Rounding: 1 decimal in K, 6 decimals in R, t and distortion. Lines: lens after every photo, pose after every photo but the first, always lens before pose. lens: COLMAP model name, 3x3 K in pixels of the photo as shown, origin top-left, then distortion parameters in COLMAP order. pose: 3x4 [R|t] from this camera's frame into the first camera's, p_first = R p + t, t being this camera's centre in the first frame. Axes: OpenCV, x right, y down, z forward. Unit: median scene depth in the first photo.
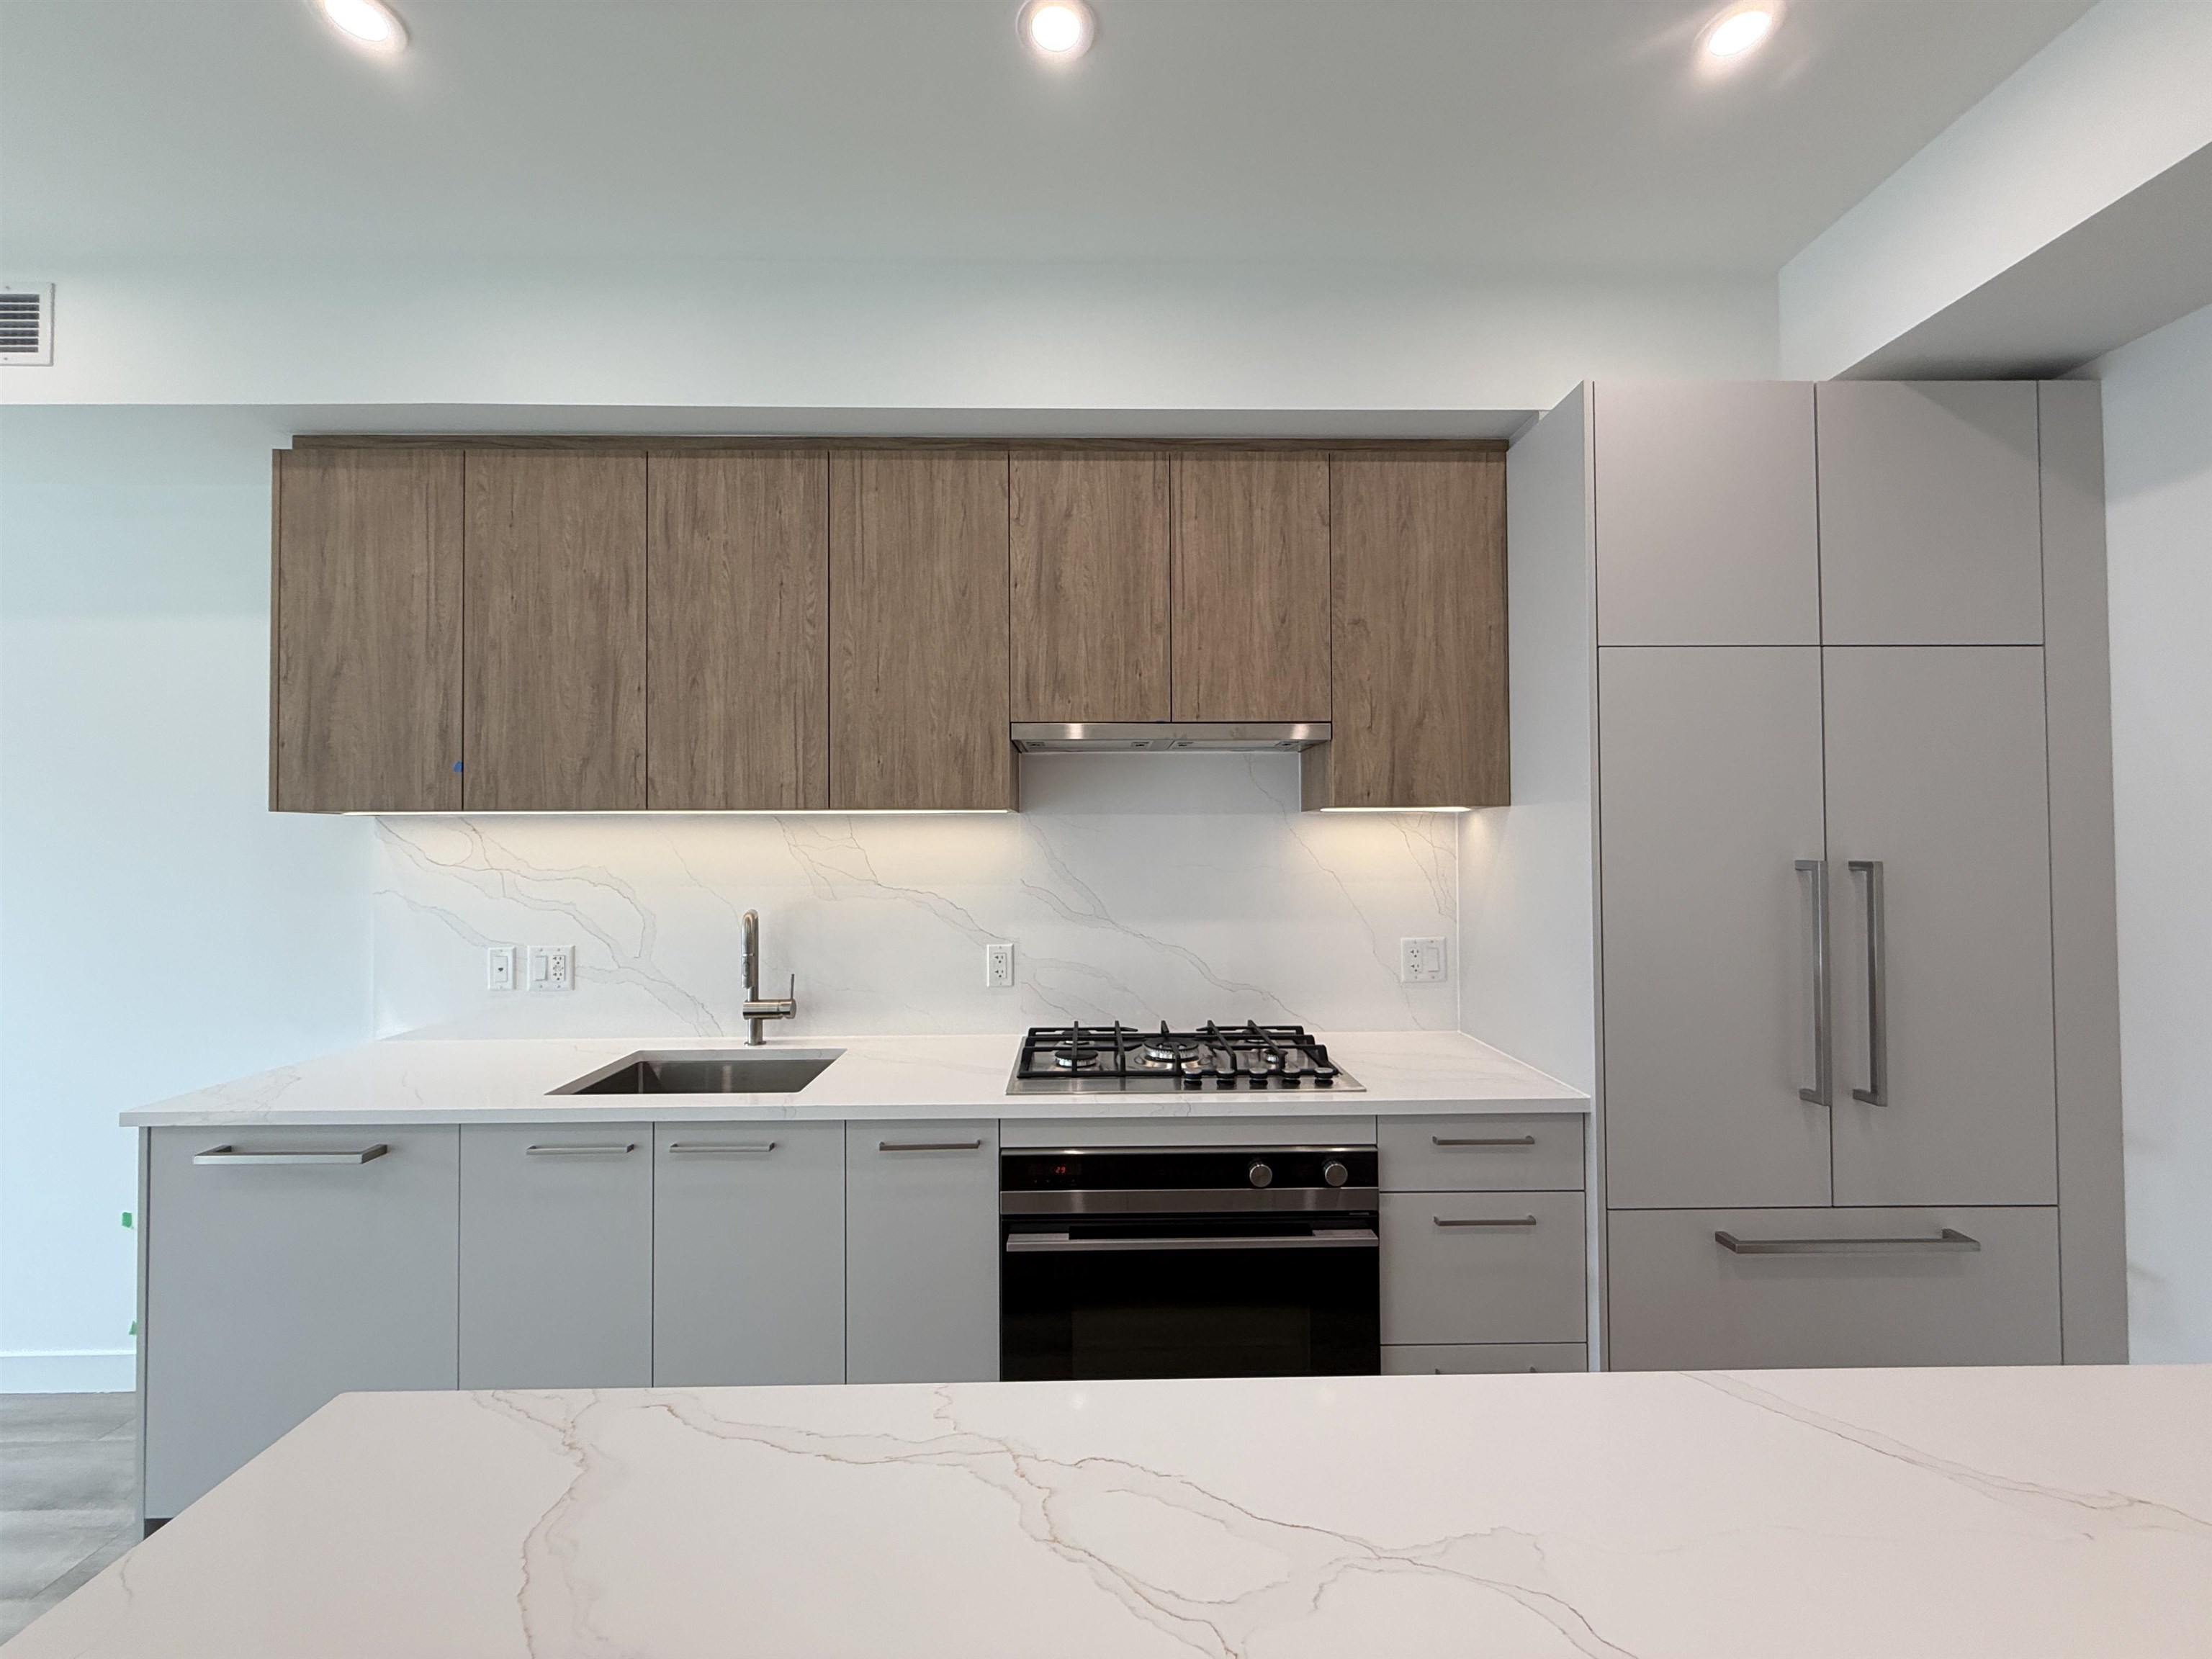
lens RADIAL K [[882.2, 0, 1097.2], [0, 882.2, 830.0], [0, 0, 1]] dist [0.000057, 0.000146]
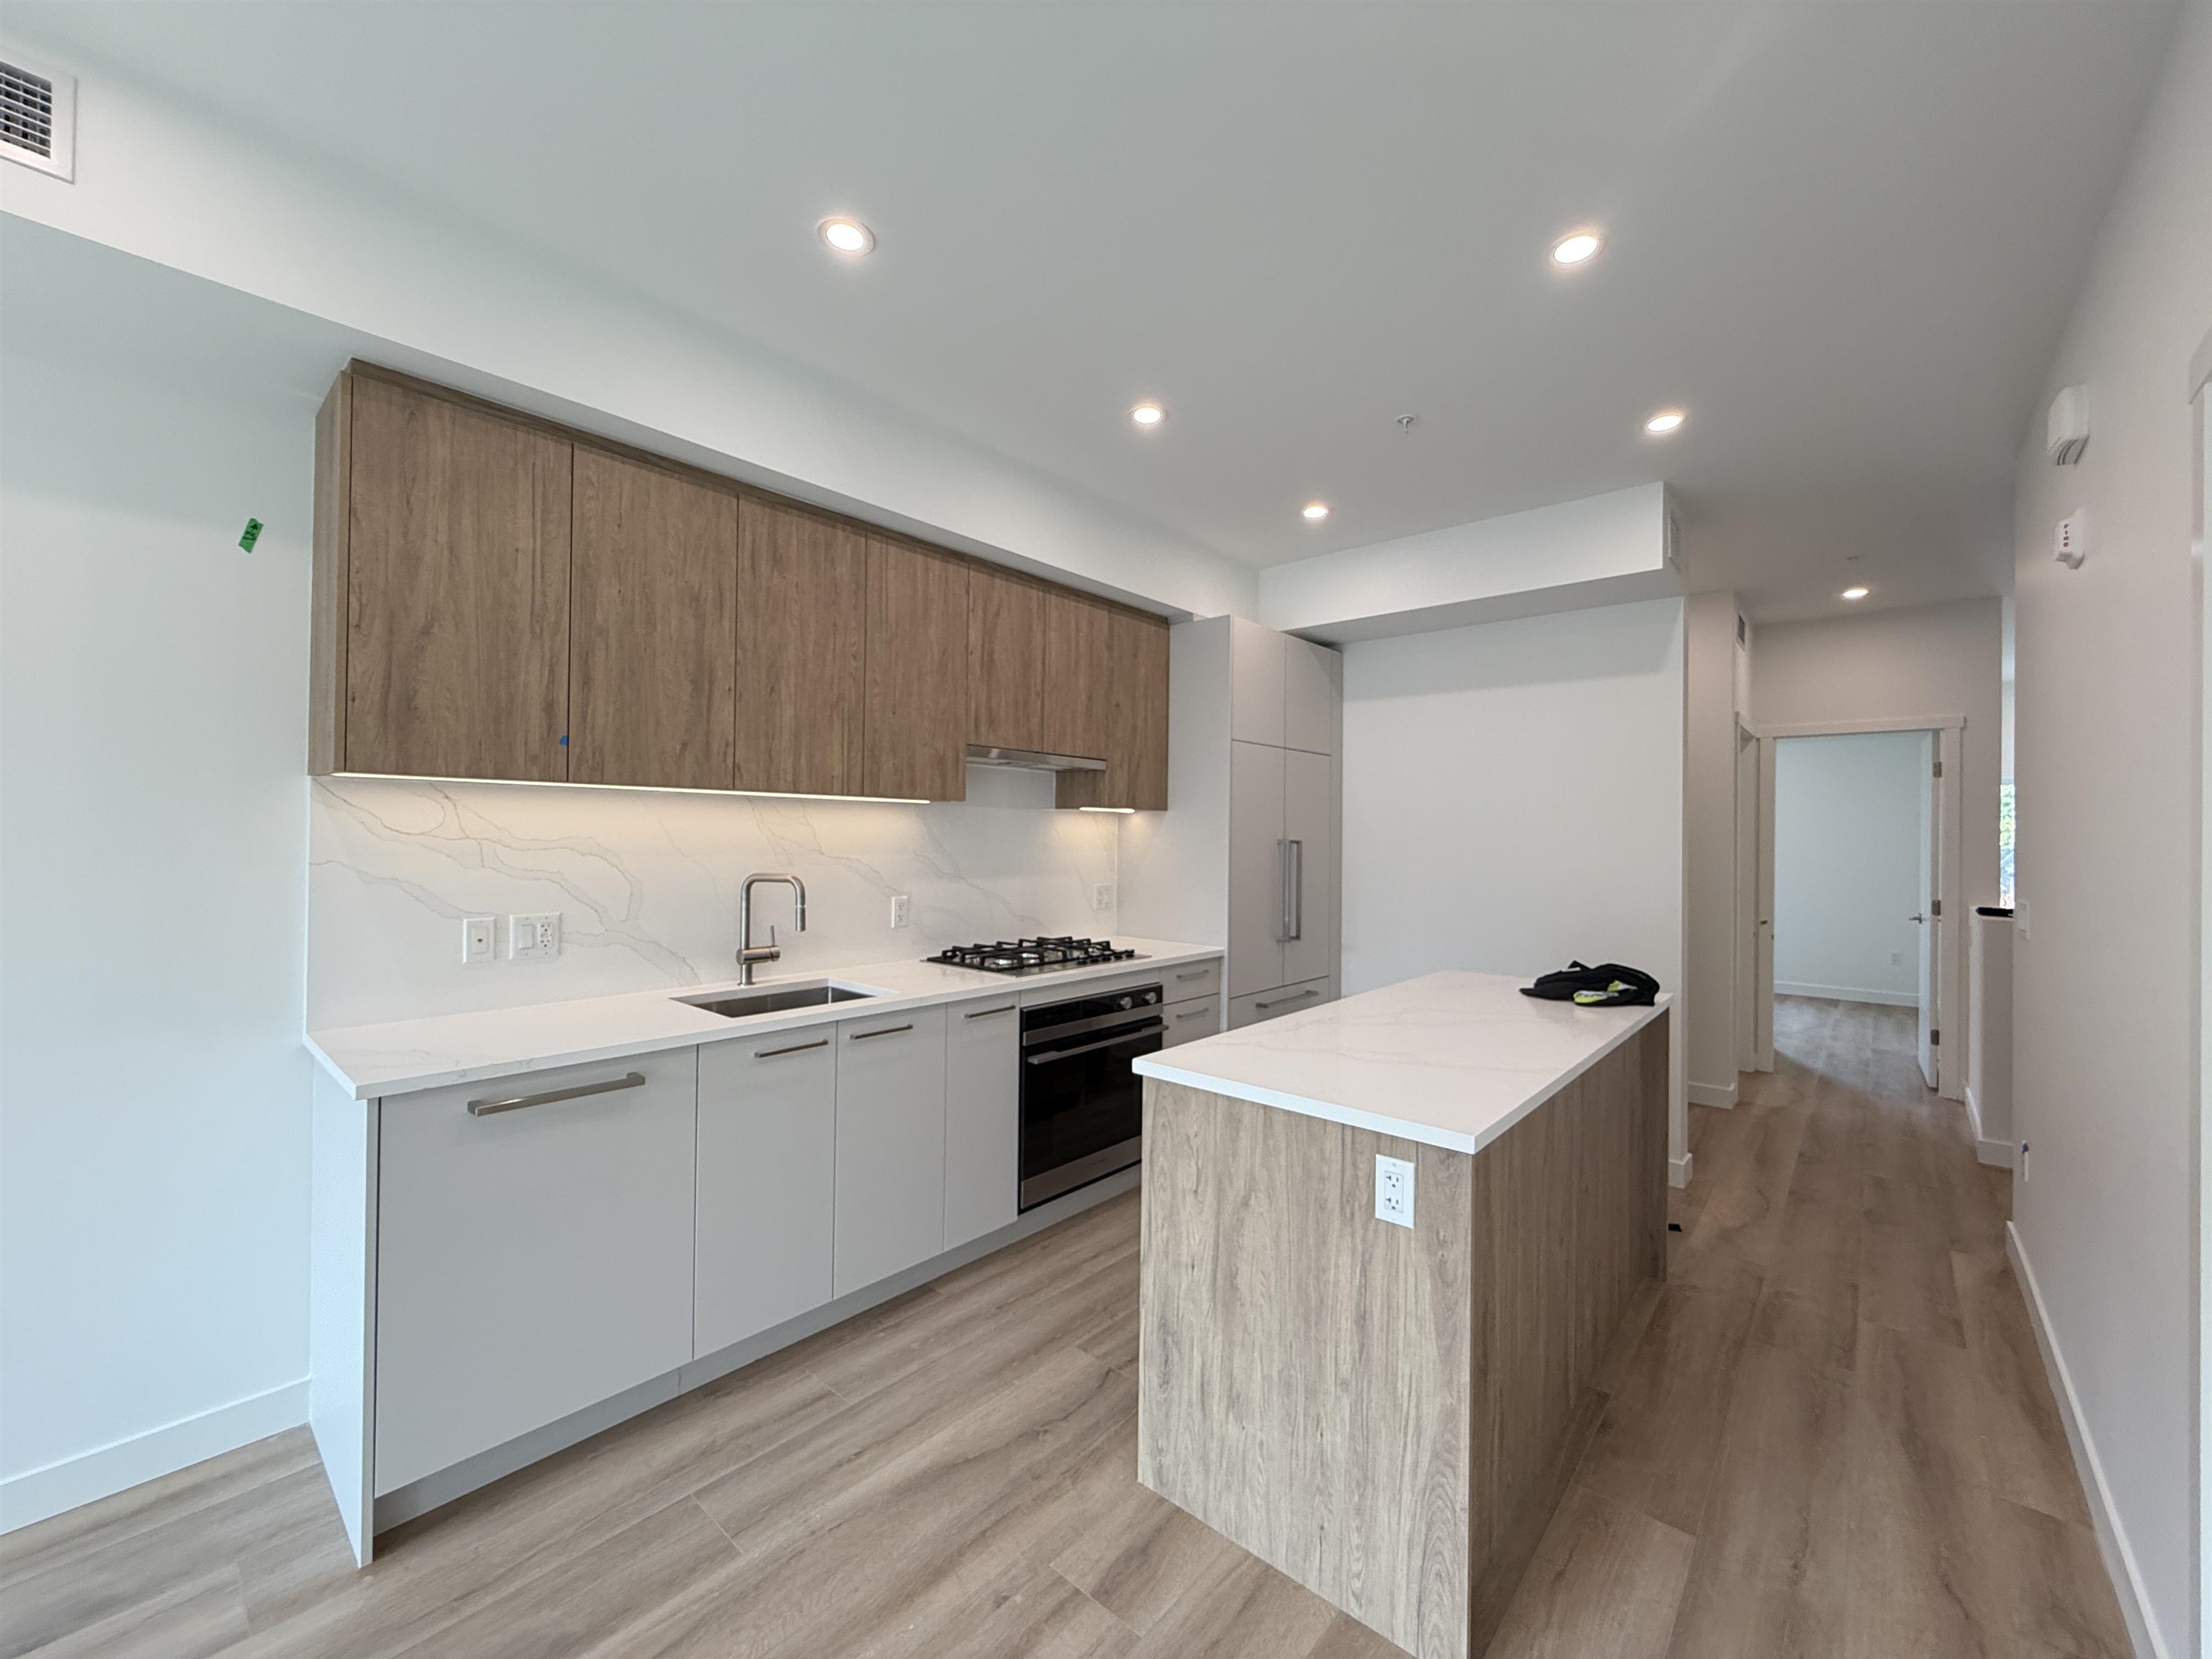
lens RADIAL K [[882.2, 0, 1097.2], [0, 882.2, 830.0], [0, 0, 1]] dist [0.000057, 0.000146]
pose [[0.677902, 0.018164, 0.734928, -1.055453], [-0.028255, 0.999600, 0.001357, 0.016254], [-0.734609, -0.021685, 0.678144, -0.191412]]
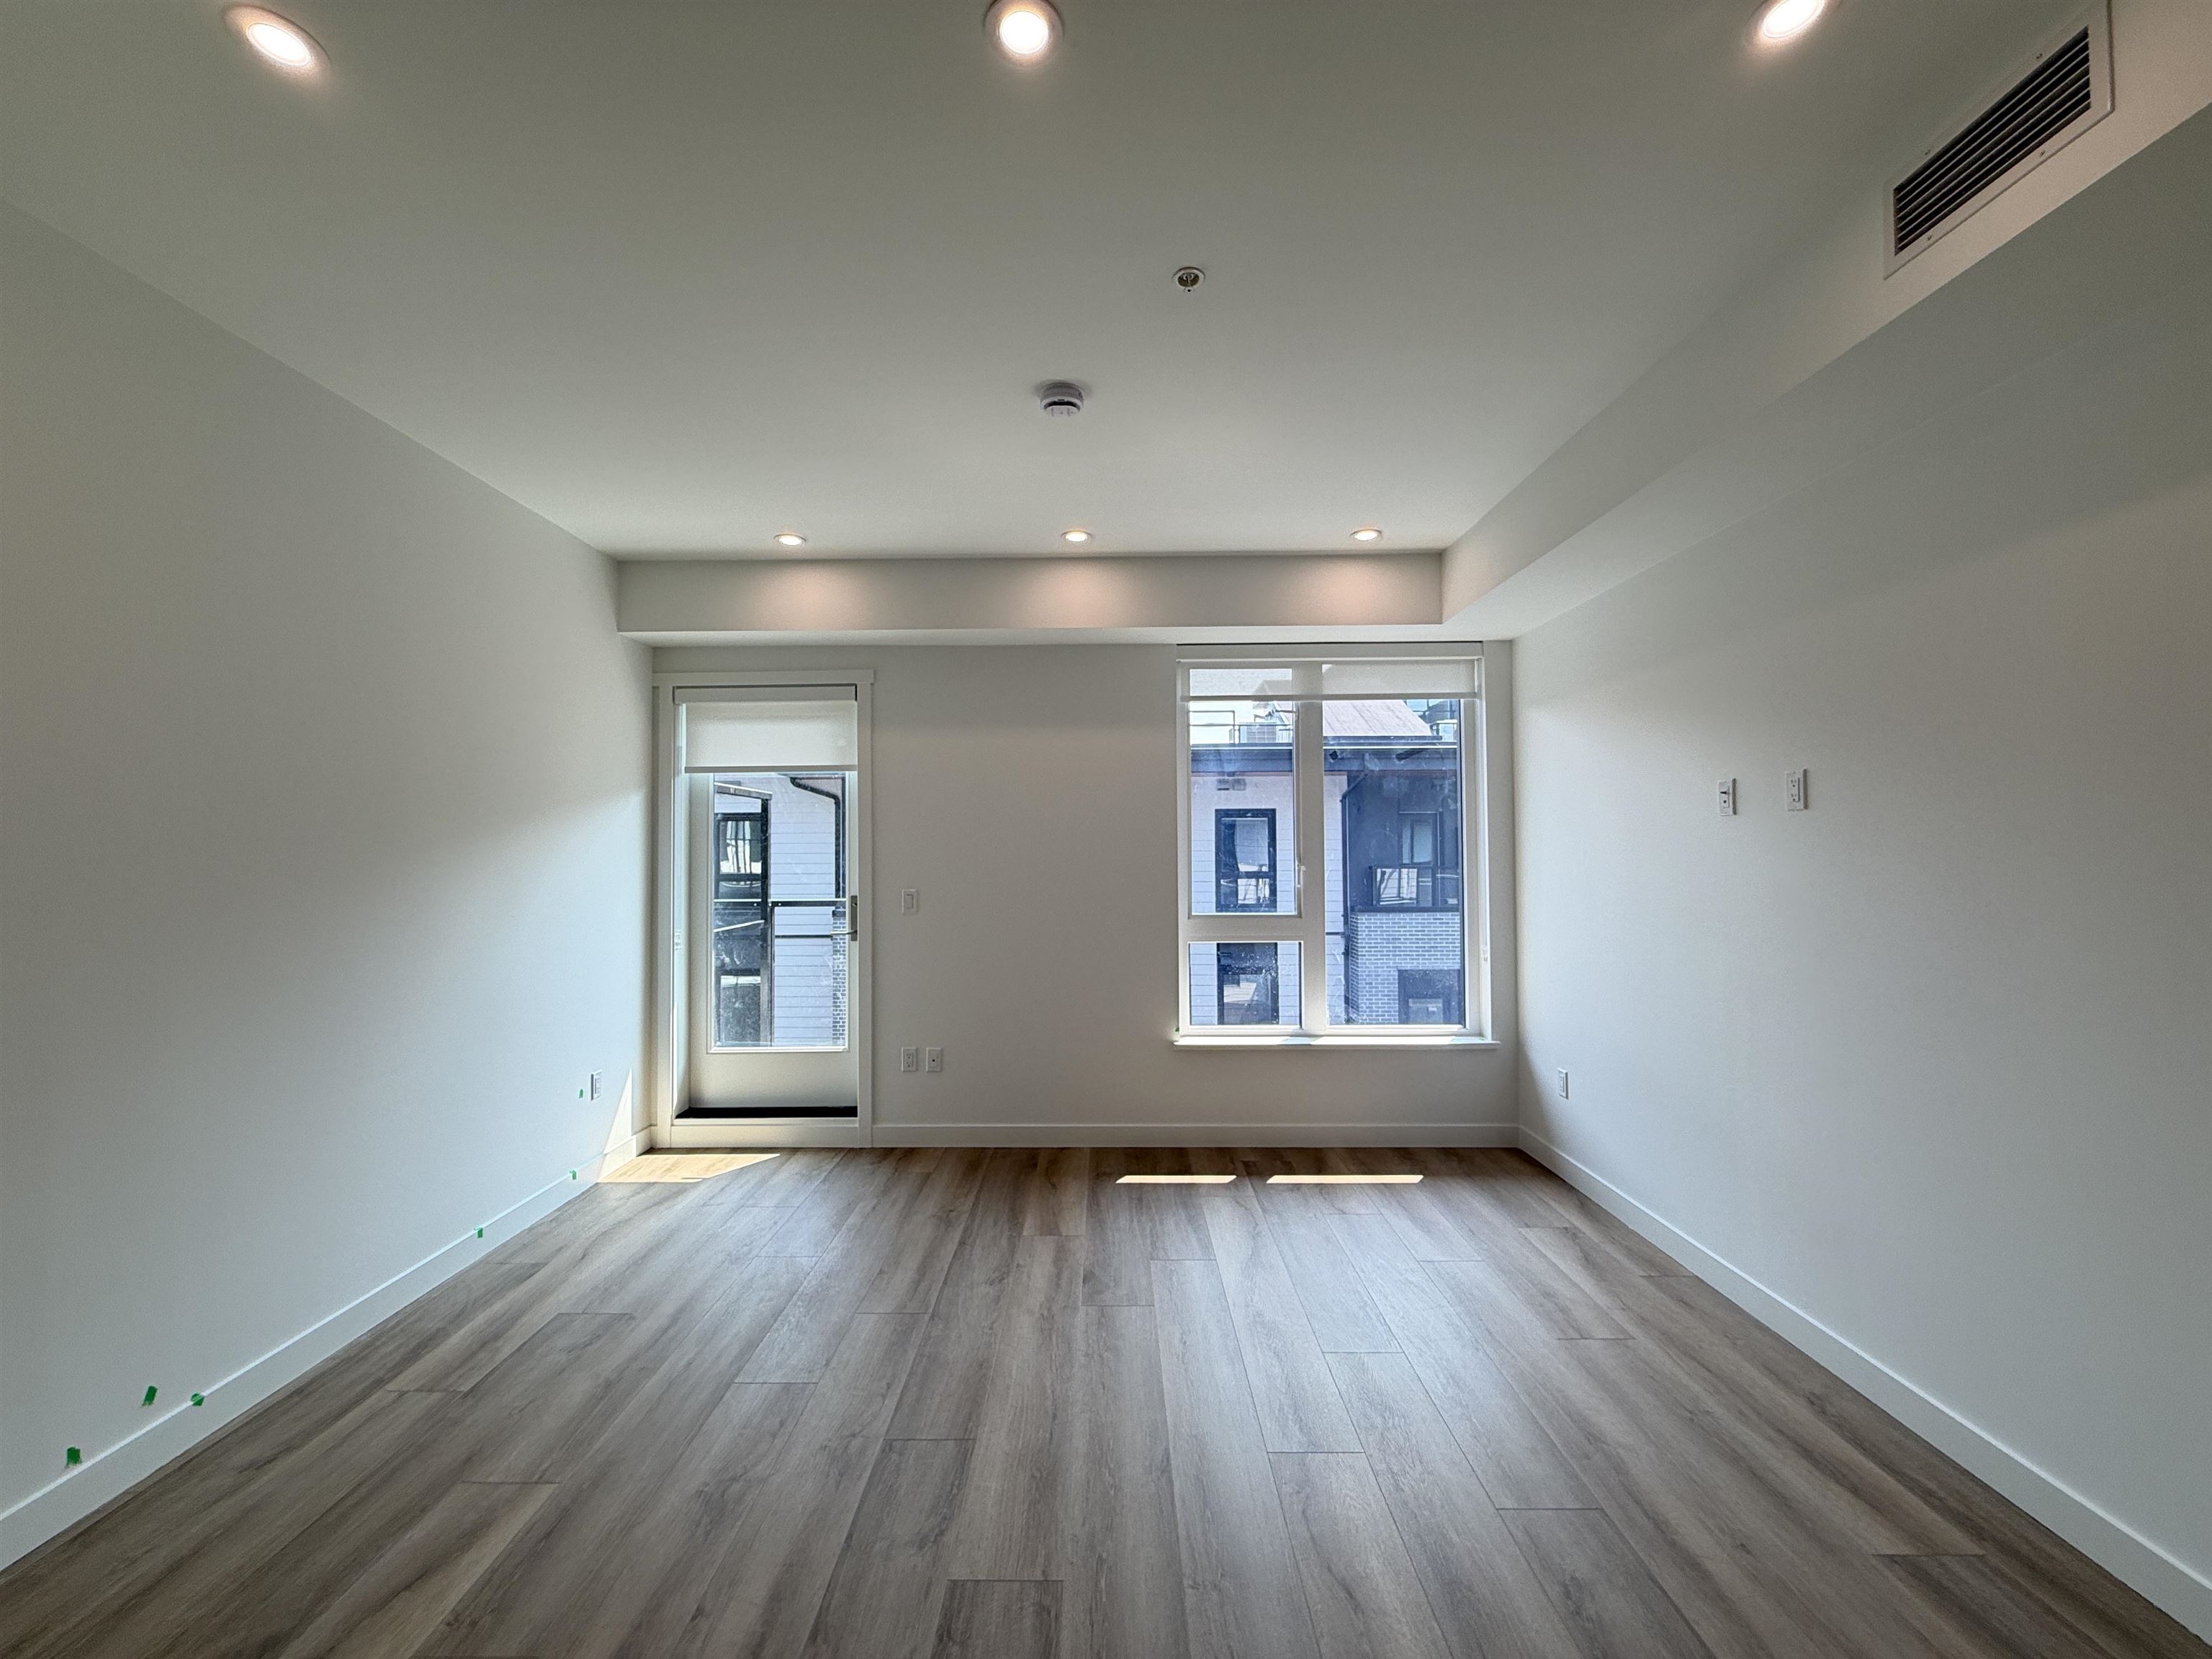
lens RADIAL K [[882.2, 0, 1097.2], [0, 882.2, 830.0], [0, 0, 1]] dist [0.000057, 0.000146]
pose [[-0.030451, -0.020215, -0.999332, -0.462926], [0.023329, 0.999509, -0.020930, 0.017873], [0.999264, -0.023951, -0.029965, 0.213869]]
